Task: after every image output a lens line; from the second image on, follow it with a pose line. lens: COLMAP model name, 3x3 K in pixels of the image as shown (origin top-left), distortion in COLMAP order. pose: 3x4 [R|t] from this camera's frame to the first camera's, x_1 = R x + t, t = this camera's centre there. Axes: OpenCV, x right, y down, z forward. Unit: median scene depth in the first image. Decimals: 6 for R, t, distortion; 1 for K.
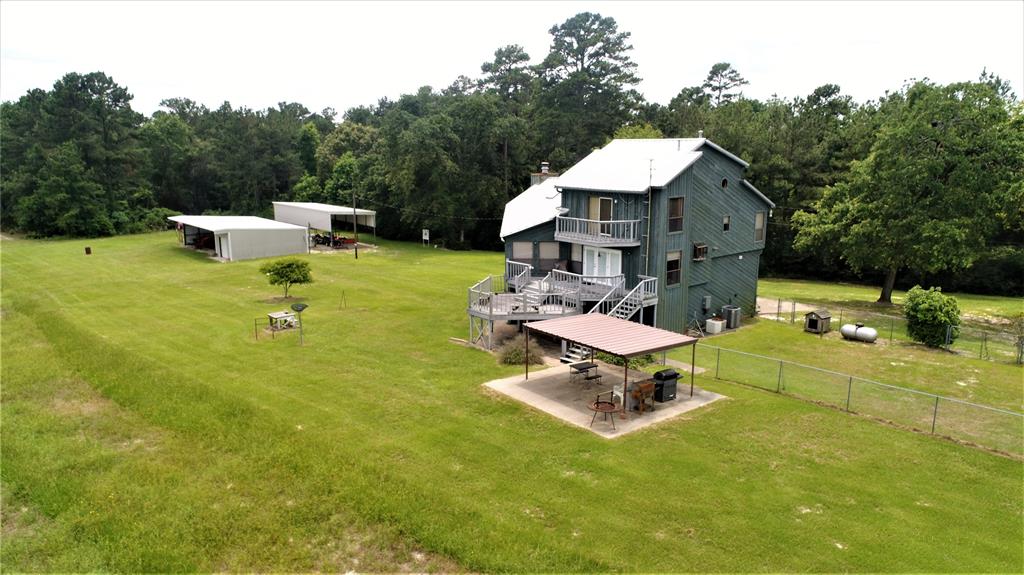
lens RADIAL K [[684.5, 0, 512.0], [0, 684.5, 287.5], [0, 0, 1]] dist [-0.000787, -0.003485]
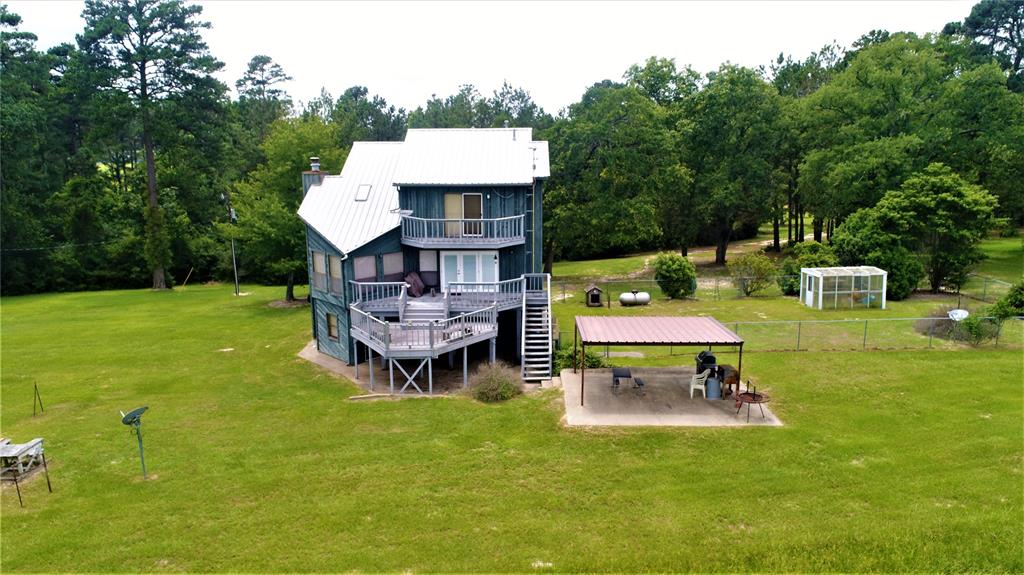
lens RADIAL K [[684.5, 0, 512.0], [0, 684.5, 287.5], [0, 0, 1]] dist [-0.000787, -0.003485]
pose [[0.653680, -0.152270, 0.741294, -0.505662], [0.158044, 0.985417, 0.063051, -0.060295], [-0.740085, 0.075942, 0.668212, 0.388498]]
